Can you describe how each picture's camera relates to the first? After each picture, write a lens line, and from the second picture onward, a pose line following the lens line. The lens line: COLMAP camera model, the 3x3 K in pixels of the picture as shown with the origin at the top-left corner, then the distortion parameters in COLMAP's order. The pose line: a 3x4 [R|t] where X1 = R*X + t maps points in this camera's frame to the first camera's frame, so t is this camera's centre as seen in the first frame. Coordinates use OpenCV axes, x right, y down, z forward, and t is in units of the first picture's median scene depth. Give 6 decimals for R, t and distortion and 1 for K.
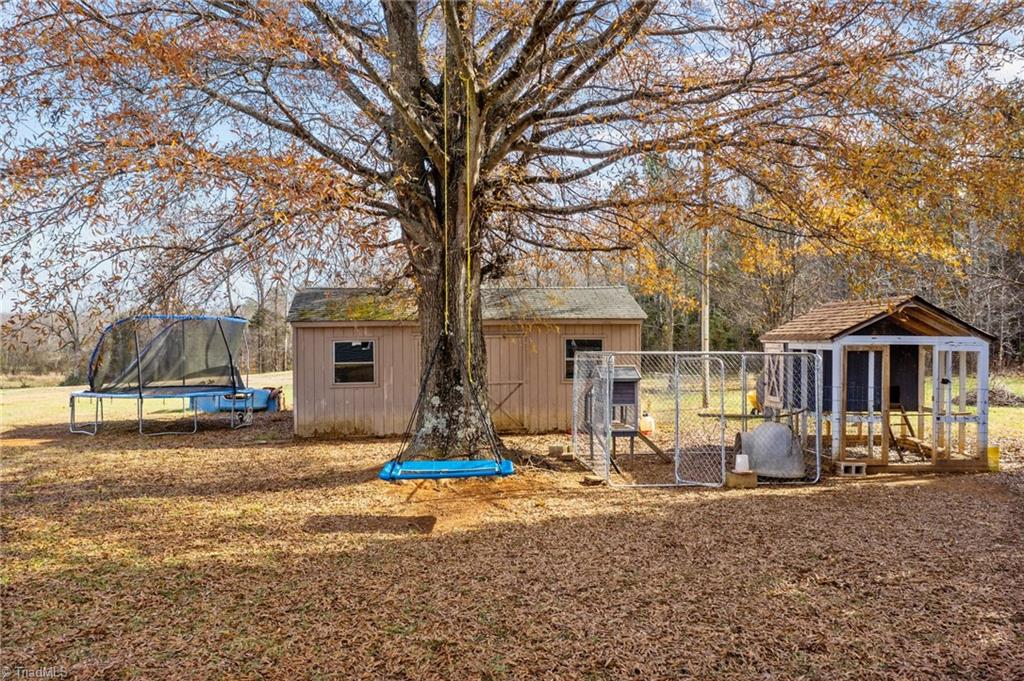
lens RADIAL K [[826.0, 0, 512.0], [0, 826.0, 340.5], [0, 0, 1]] dist [-0.037954, 0.008234]
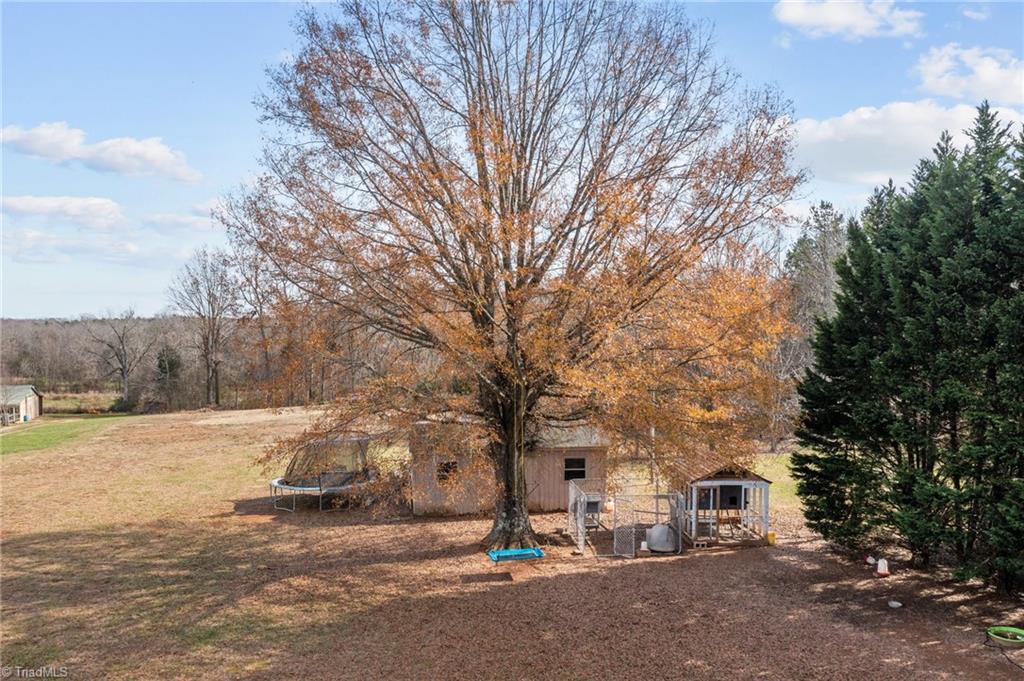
lens RADIAL K [[826.0, 0, 512.0], [0, 826.0, 340.5], [0, 0, 1]] dist [-0.037954, 0.008234]
pose [[0.999996, -0.000059, 0.002859, -0.081310], [0.000055, 0.999999, 0.001607, -0.400677], [-0.002860, -0.001607, 0.999995, -1.196993]]
